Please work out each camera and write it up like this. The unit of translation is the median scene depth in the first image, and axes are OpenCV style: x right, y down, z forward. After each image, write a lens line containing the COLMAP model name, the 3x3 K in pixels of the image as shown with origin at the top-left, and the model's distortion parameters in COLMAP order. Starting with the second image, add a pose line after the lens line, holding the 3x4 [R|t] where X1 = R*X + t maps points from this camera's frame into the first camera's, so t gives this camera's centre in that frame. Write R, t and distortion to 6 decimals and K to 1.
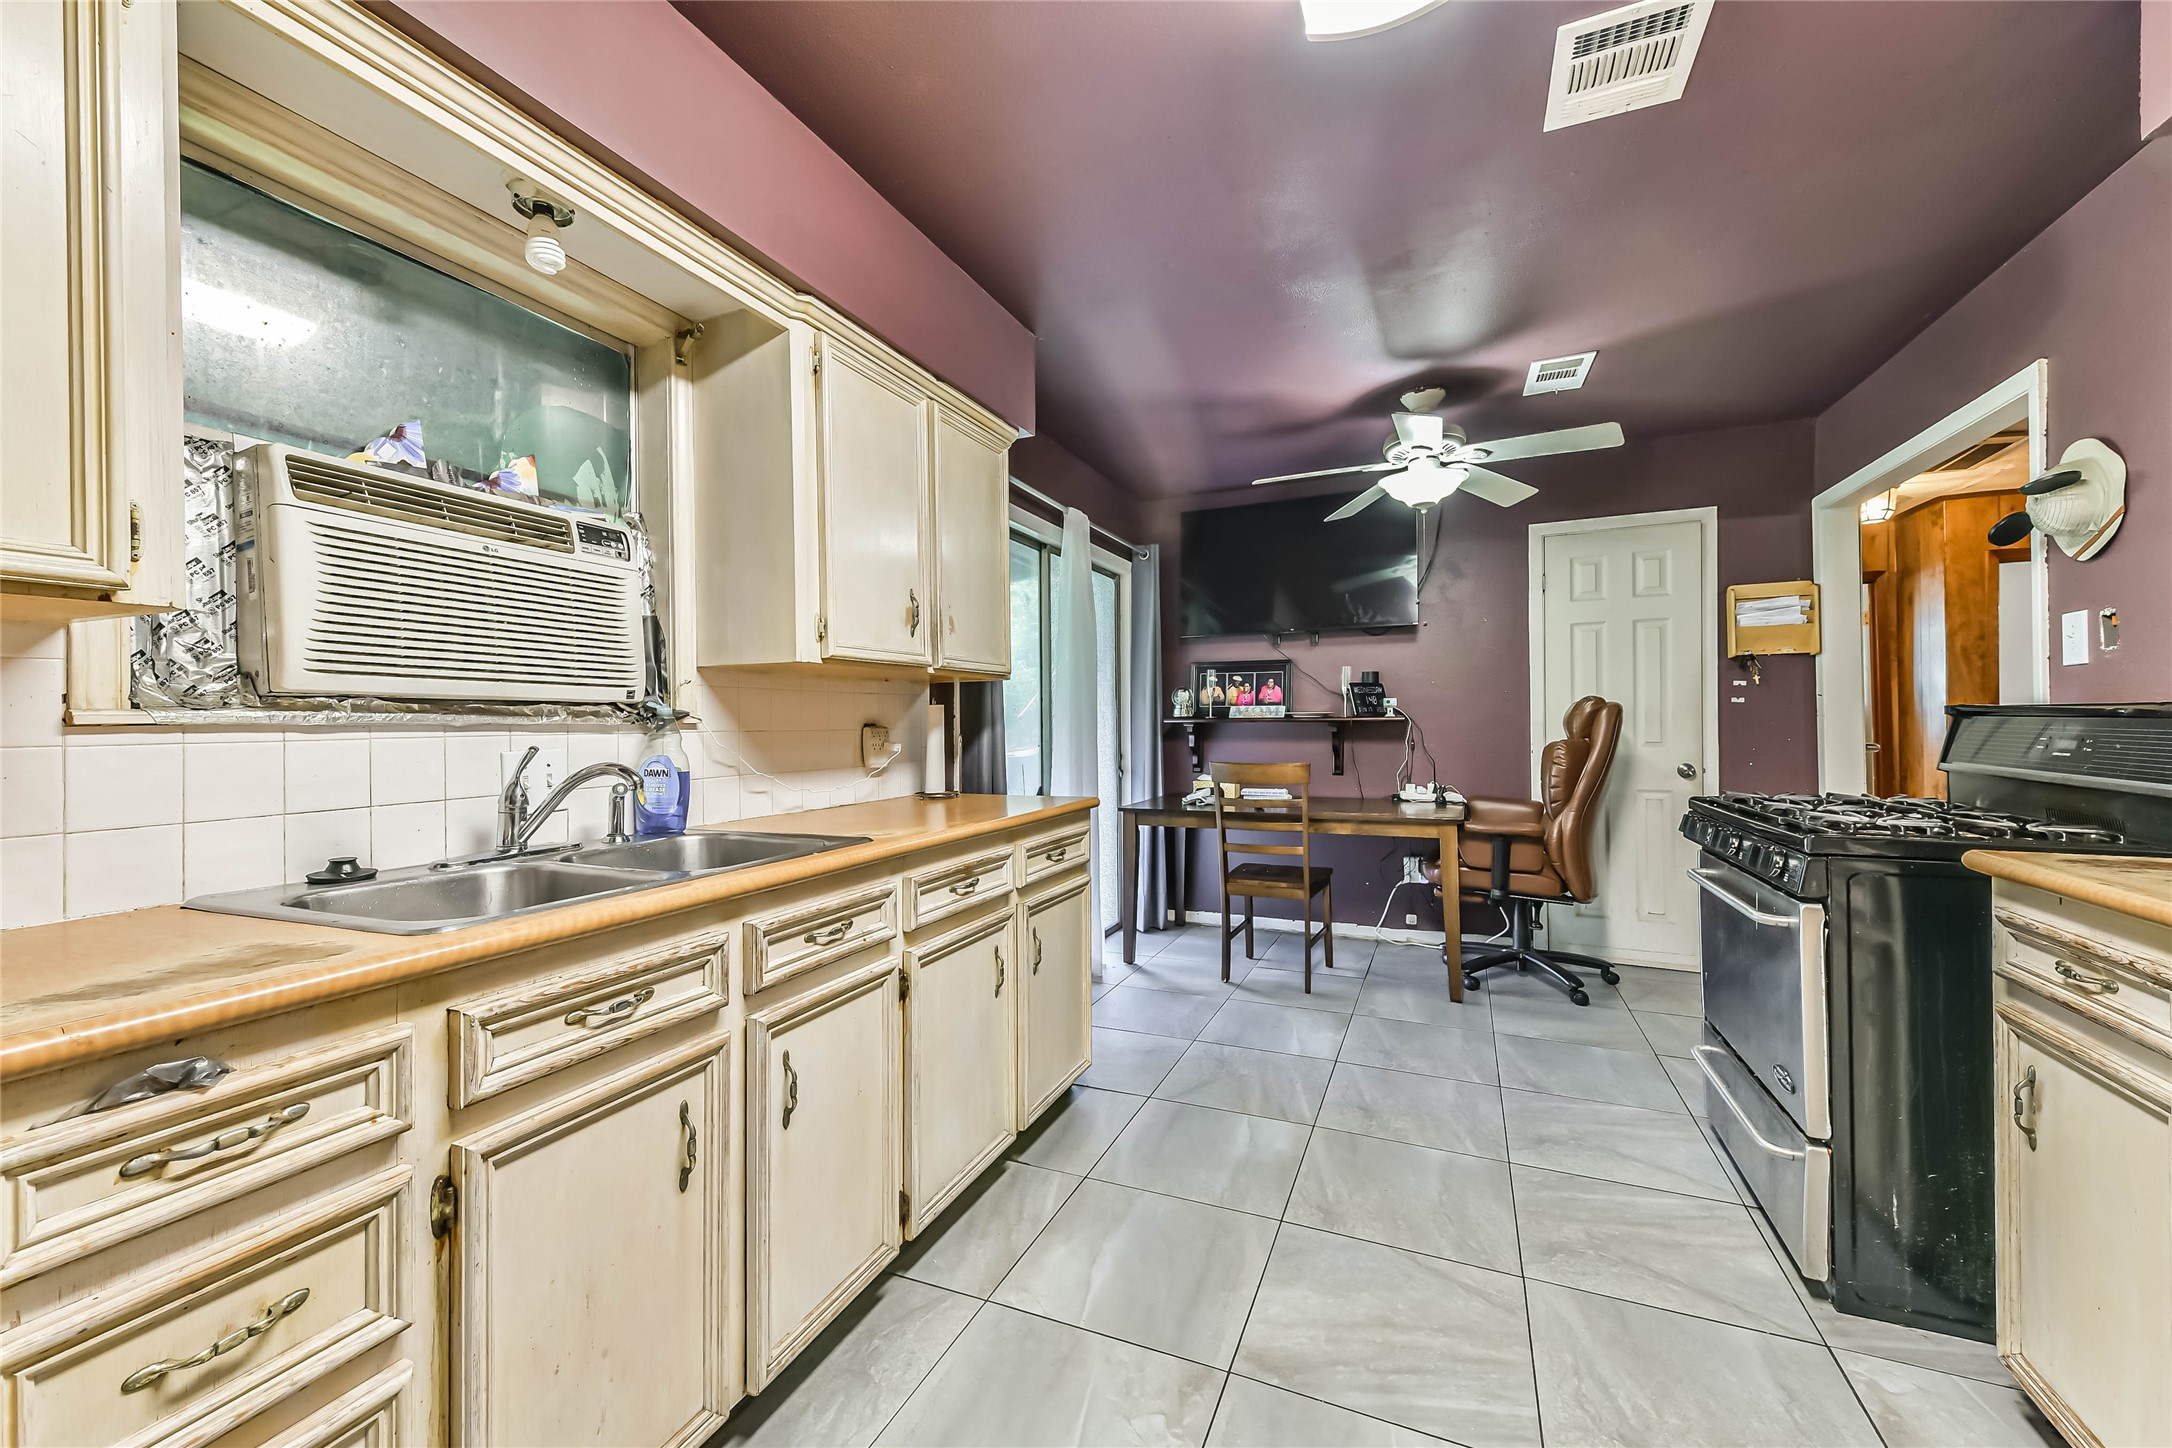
lens RADIAL K [[850.7, 0, 1080.2], [0, 850.7, 724.0], [0, 0, 1]] dist [0.006365, -0.003684]
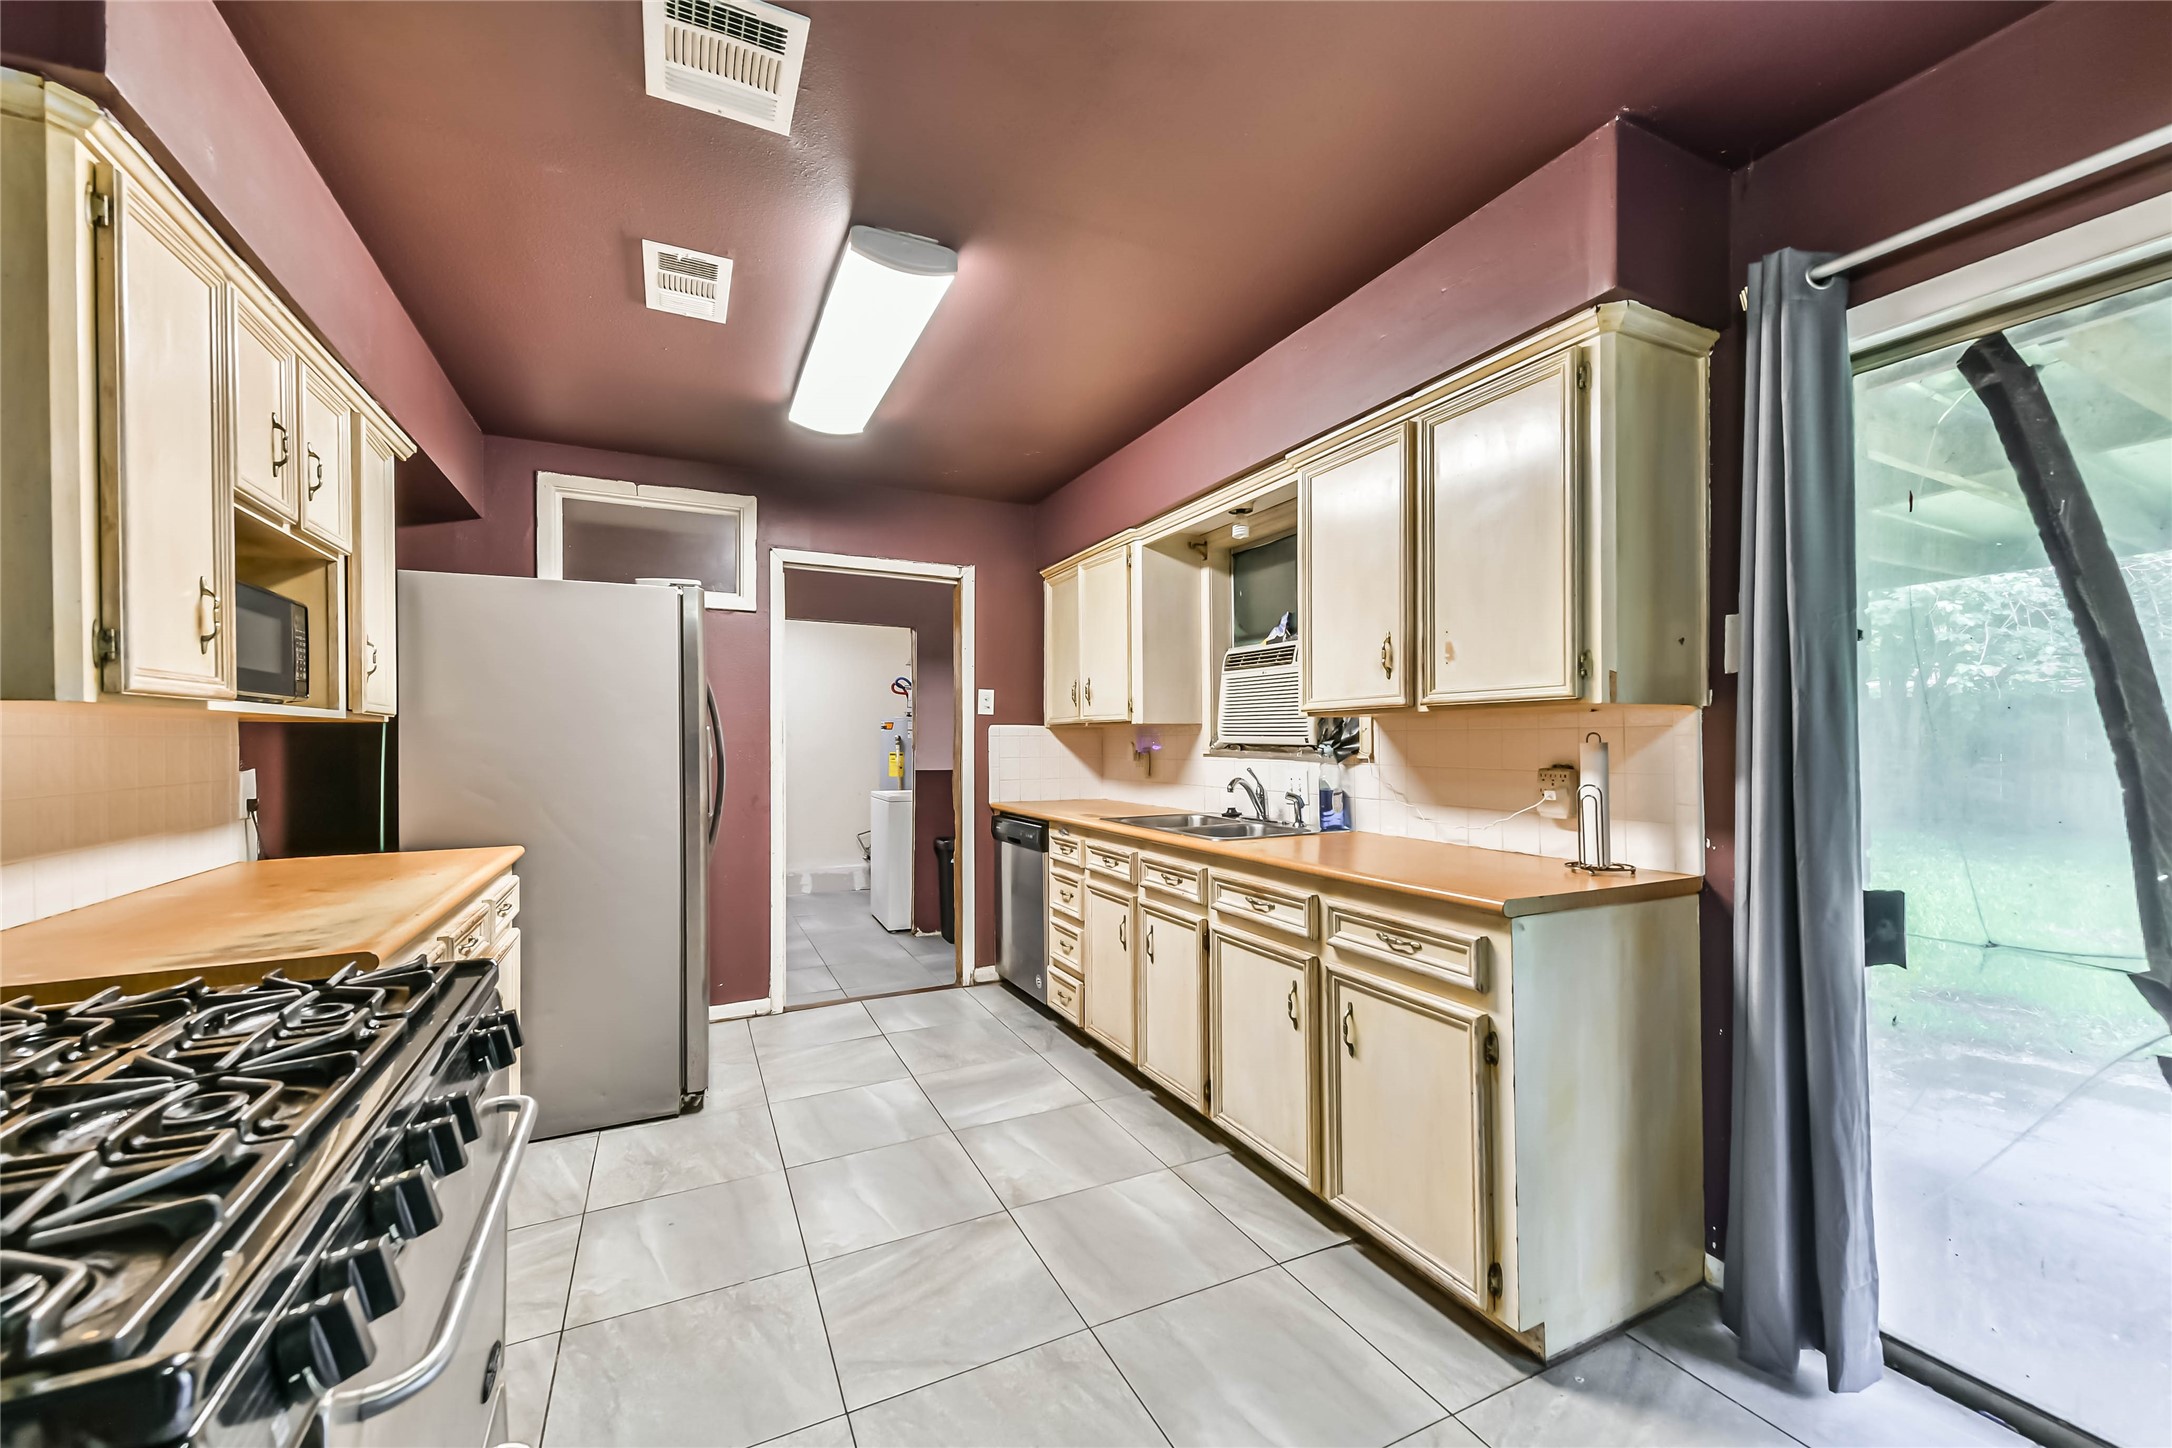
lens RADIAL K [[850.7, 0, 1100.9], [0, 850.7, 734.8], [0, 0, 1]] dist [0.006365, -0.003684]
pose [[-0.639060, 0.012398, -0.769057, 1.068249], [0.012264, 0.999907, 0.005929, -0.063204], [0.769059, -0.005643, -0.639152, 1.852264]]
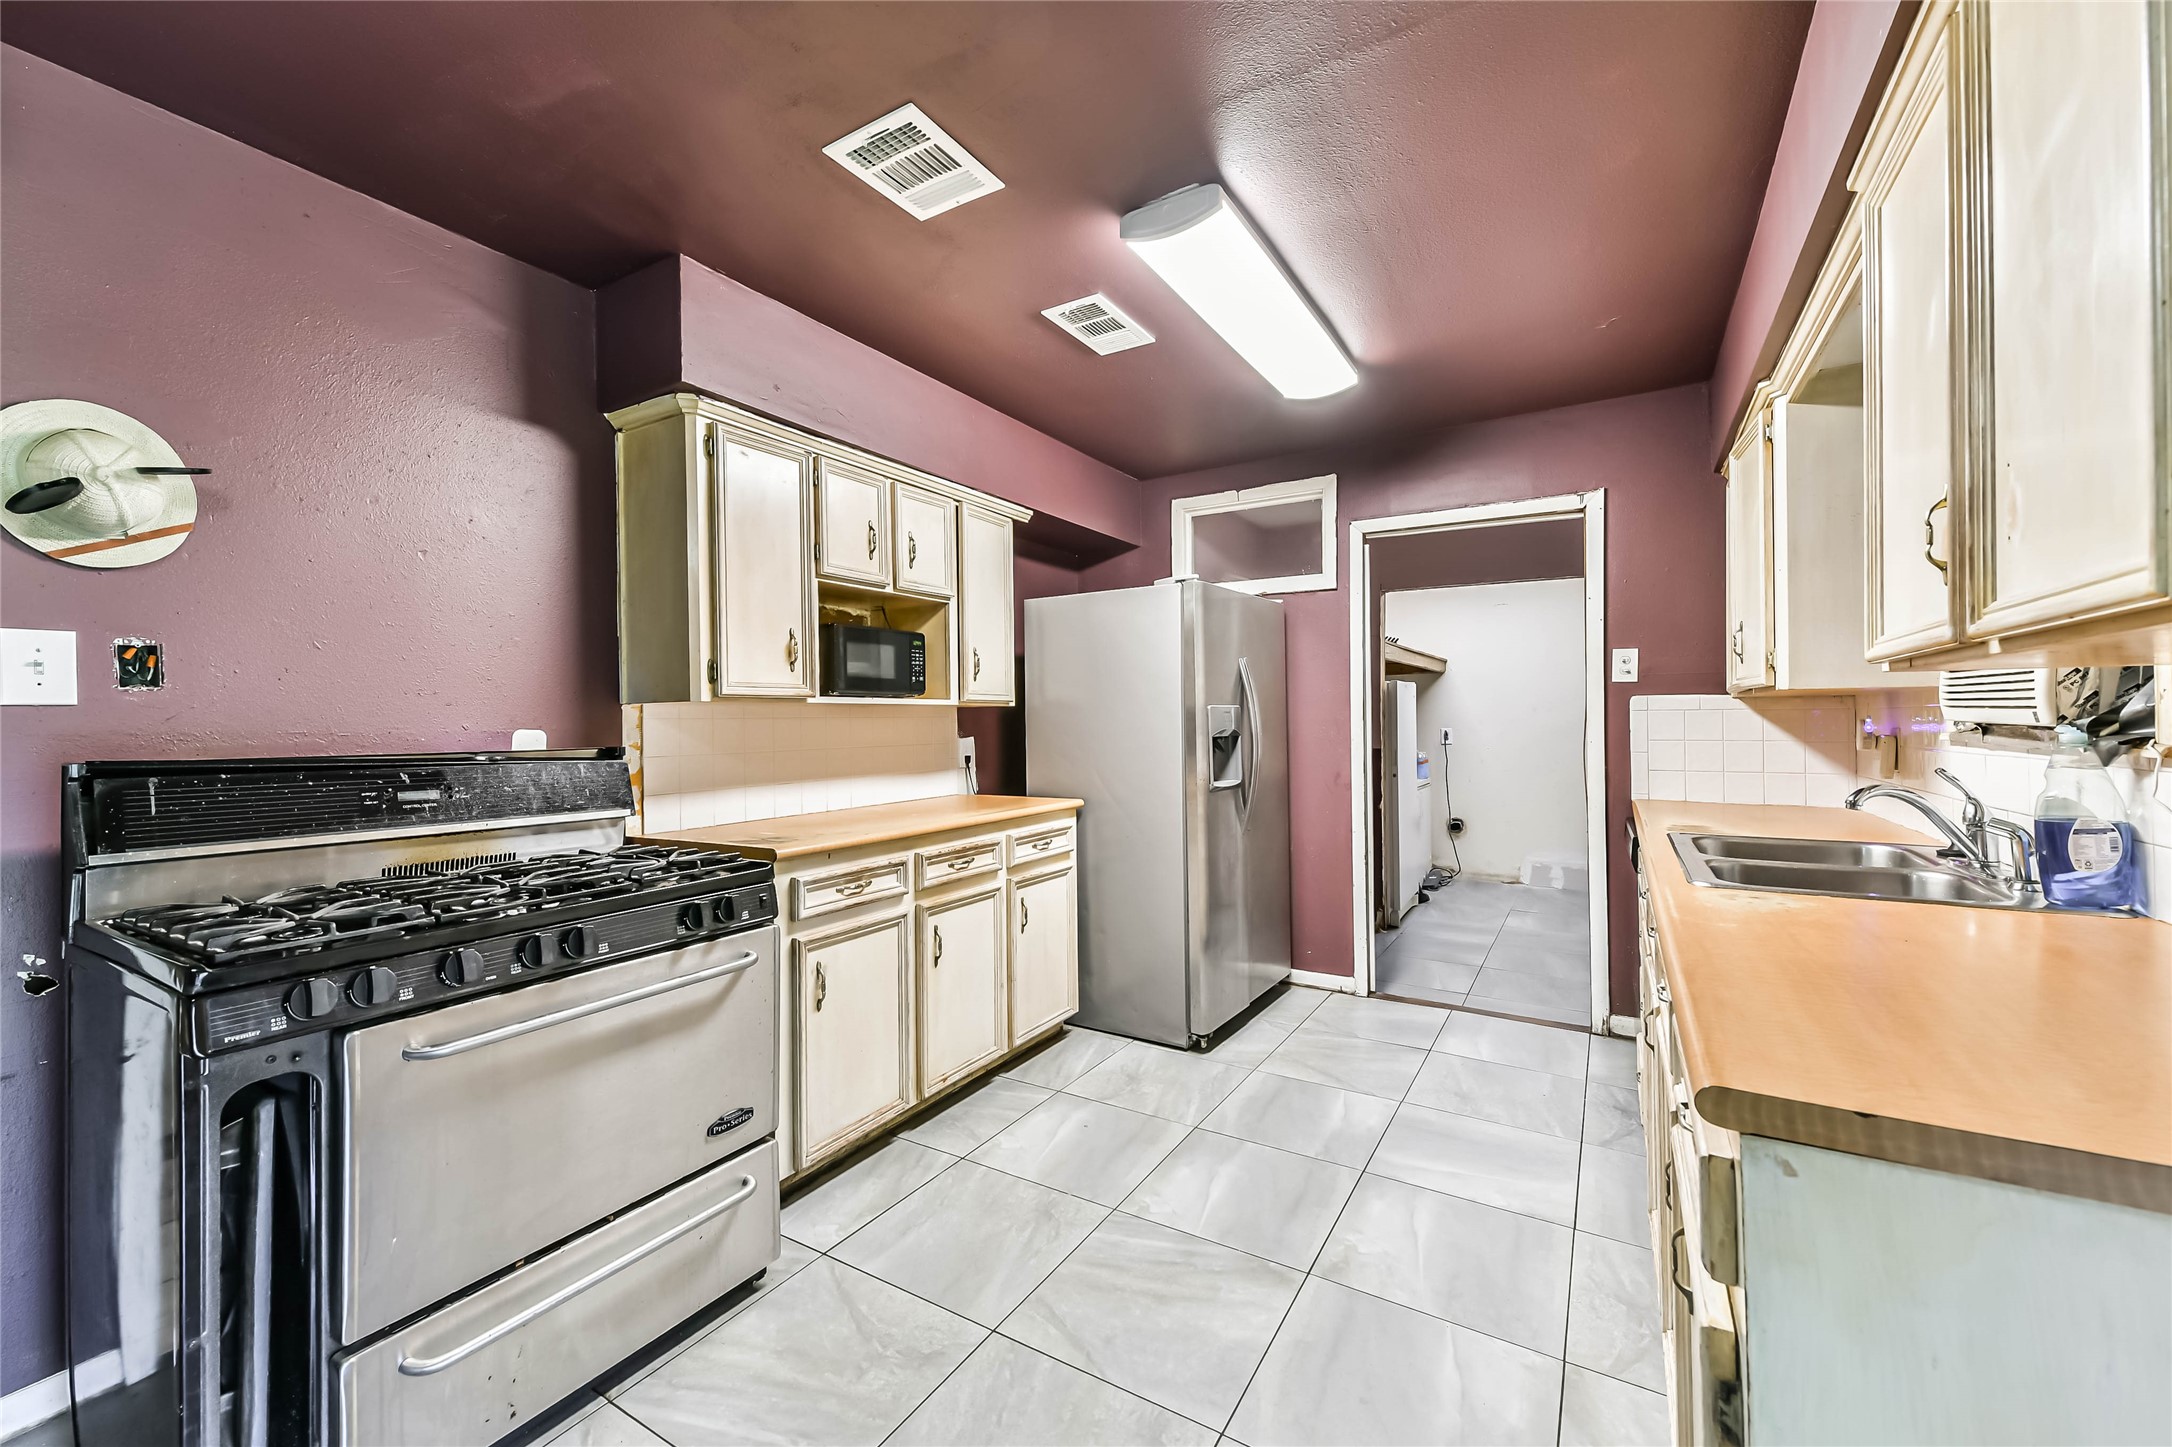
lens RADIAL K [[850.7, 0, 1074.2], [0, 850.7, 716.1], [0, 0, 1]] dist [0.006365, -0.003684]
pose [[-0.989599, 0.022047, 0.142151, 0.284632], [0.021643, 0.999756, -0.004390, -0.053972], [-0.142213, -0.001267, -0.989835, 2.043804]]
